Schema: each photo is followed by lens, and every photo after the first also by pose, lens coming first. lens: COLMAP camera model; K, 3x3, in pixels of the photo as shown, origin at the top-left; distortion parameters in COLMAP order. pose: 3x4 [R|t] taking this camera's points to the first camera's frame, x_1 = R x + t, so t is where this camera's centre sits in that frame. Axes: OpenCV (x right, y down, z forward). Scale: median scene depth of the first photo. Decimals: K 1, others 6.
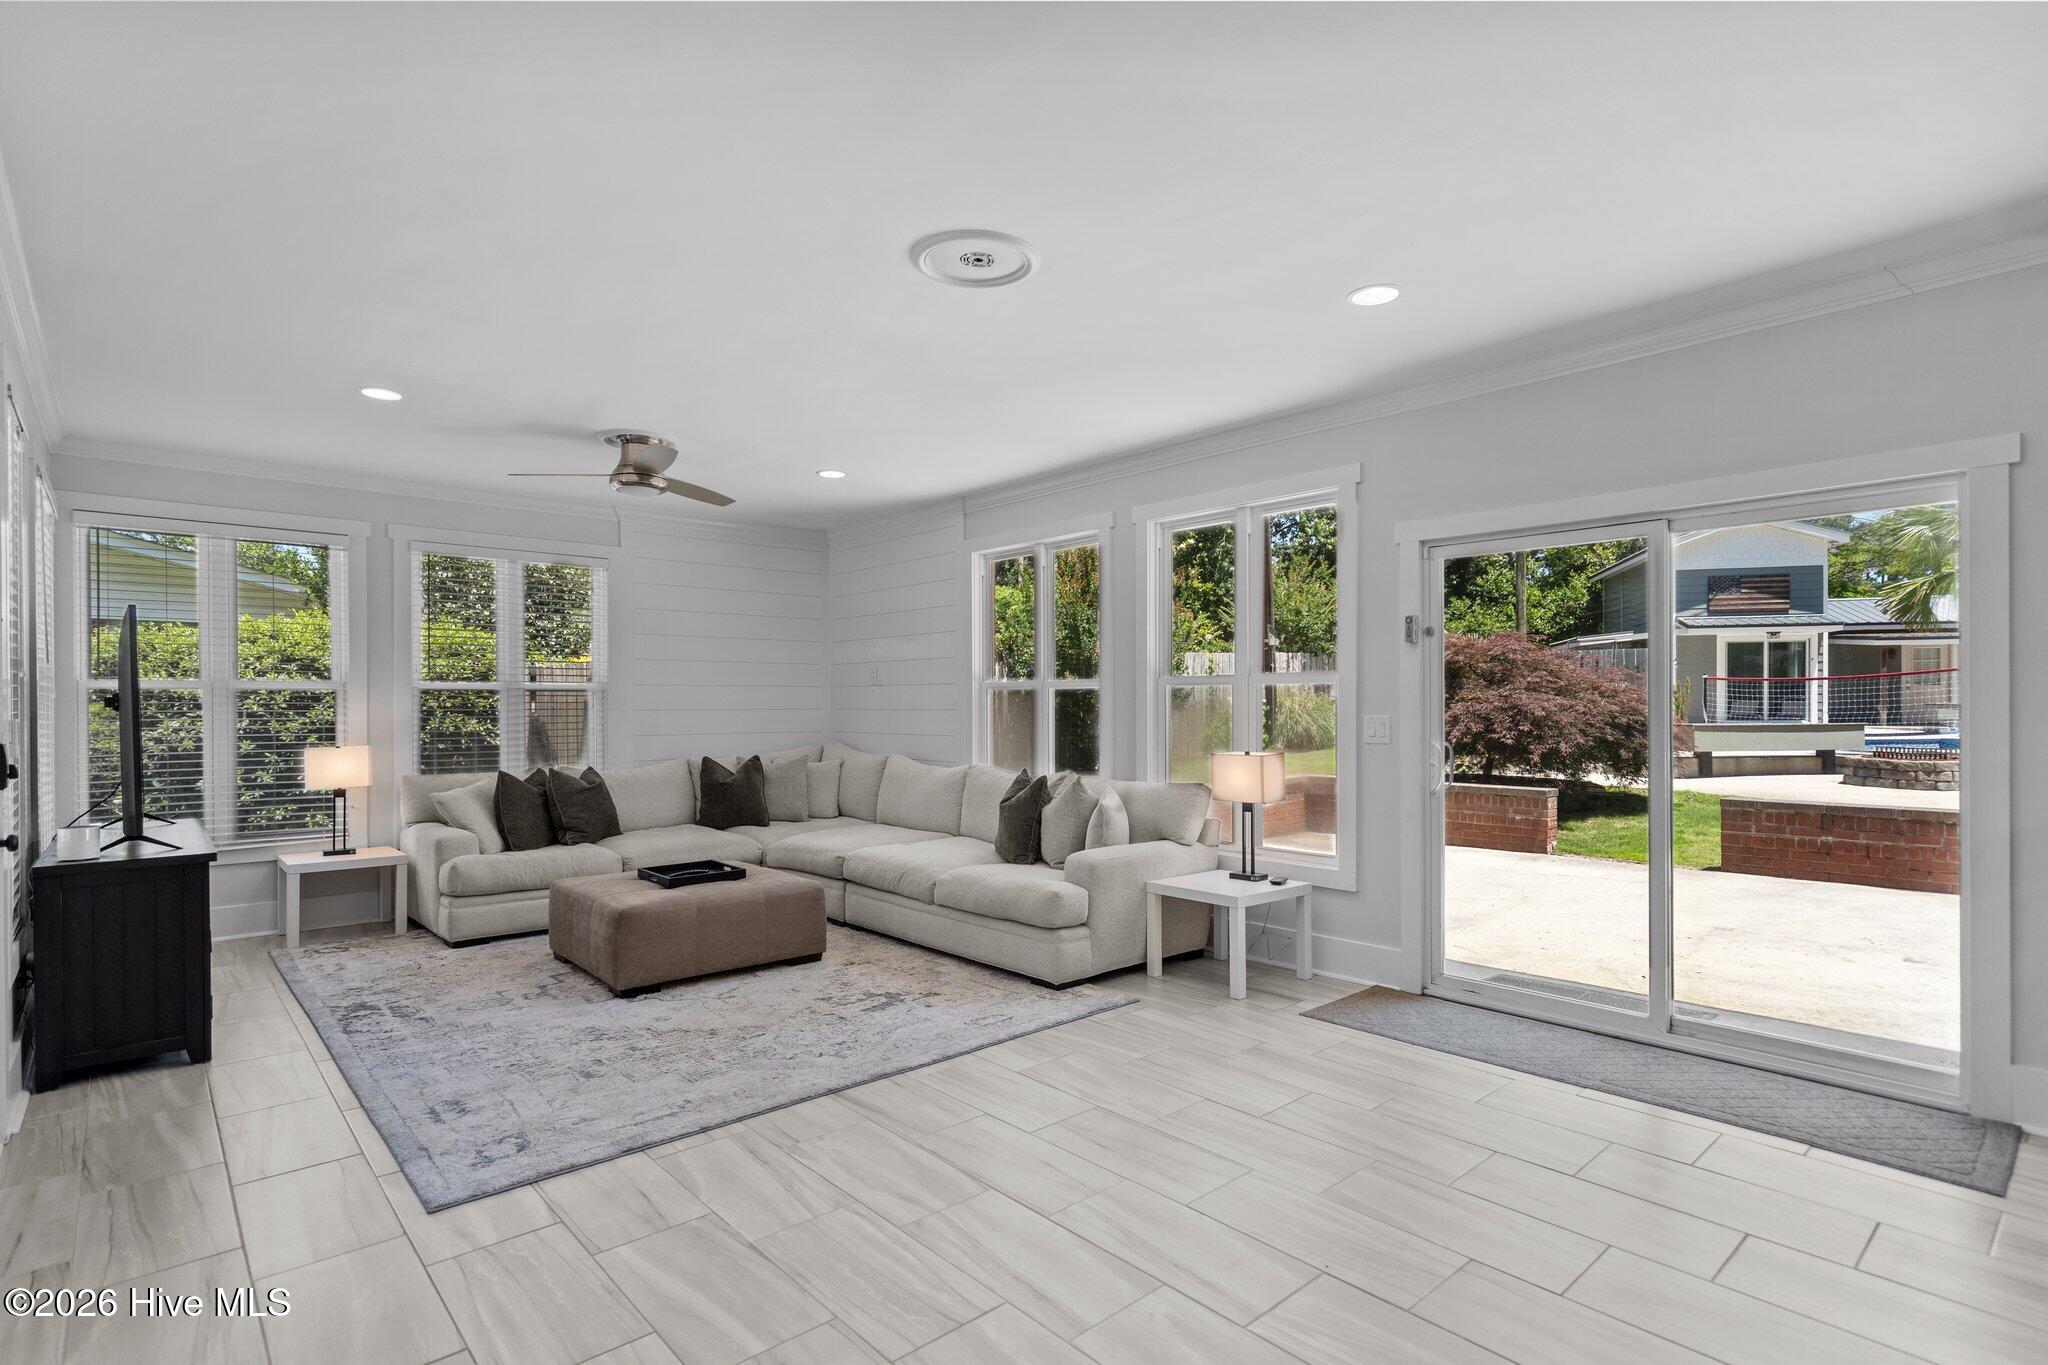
lens RADIAL K [[1002.7, 0, 1018.1], [0, 1002.7, 669.2], [0, 0, 1]] dist [0.006567, -0.000131]
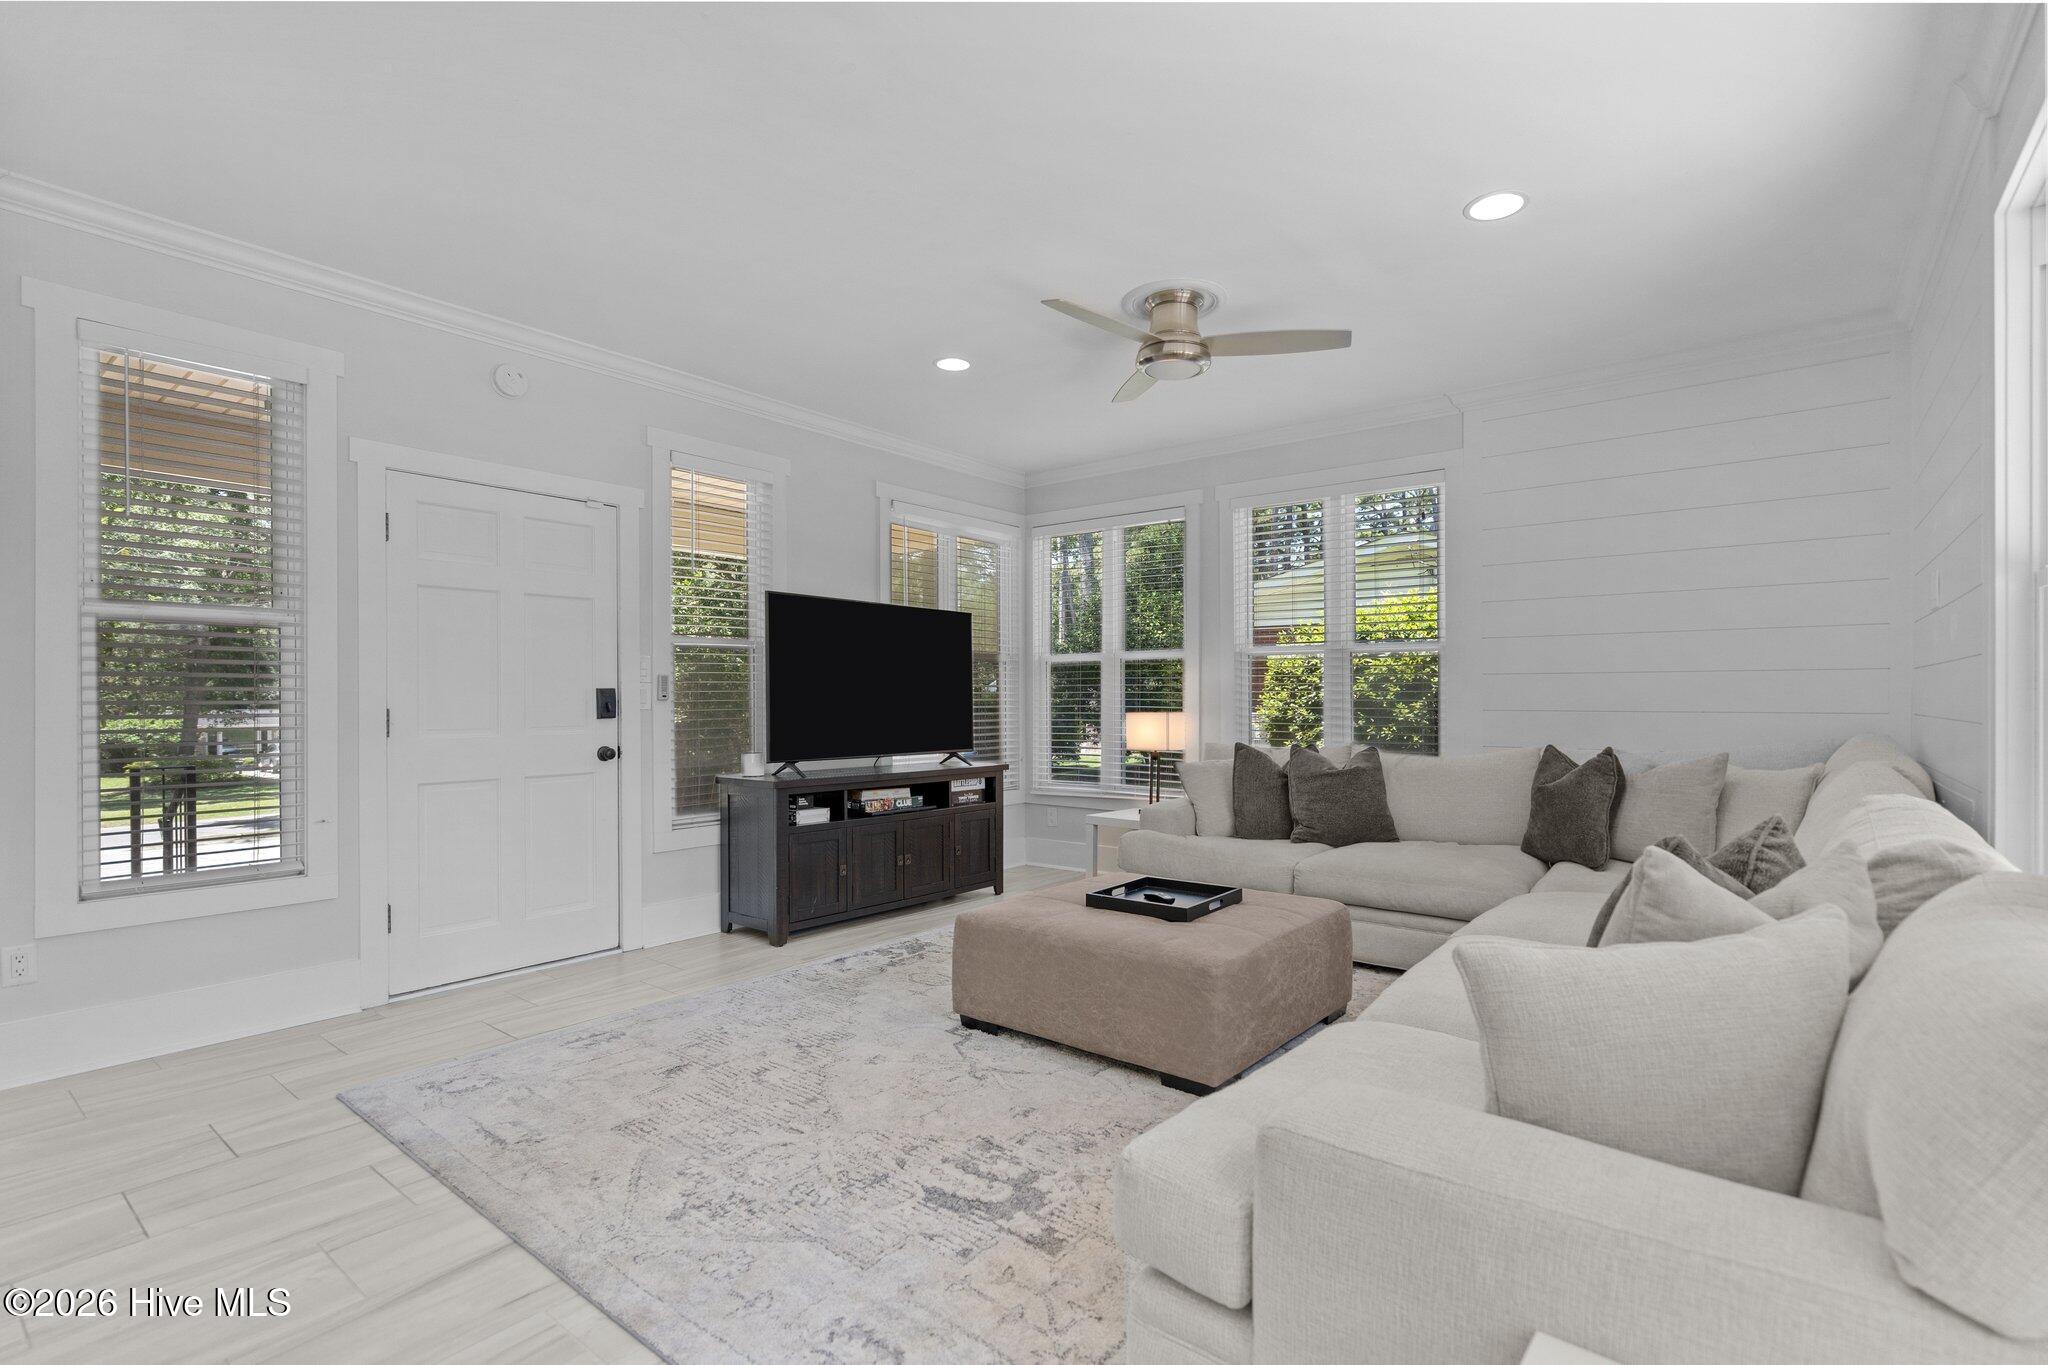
lens RADIAL K [[935.4, 0, 1012.3], [0, 935.4, 704.1], [0, 0, 1]] dist [-0.001438, 0.000474]
pose [[0.180846, 0.009636, -0.983464, 0.355971], [0.035583, 0.999233, 0.016334, 0.065679], [0.982867, -0.037949, 0.180365, 0.956401]]
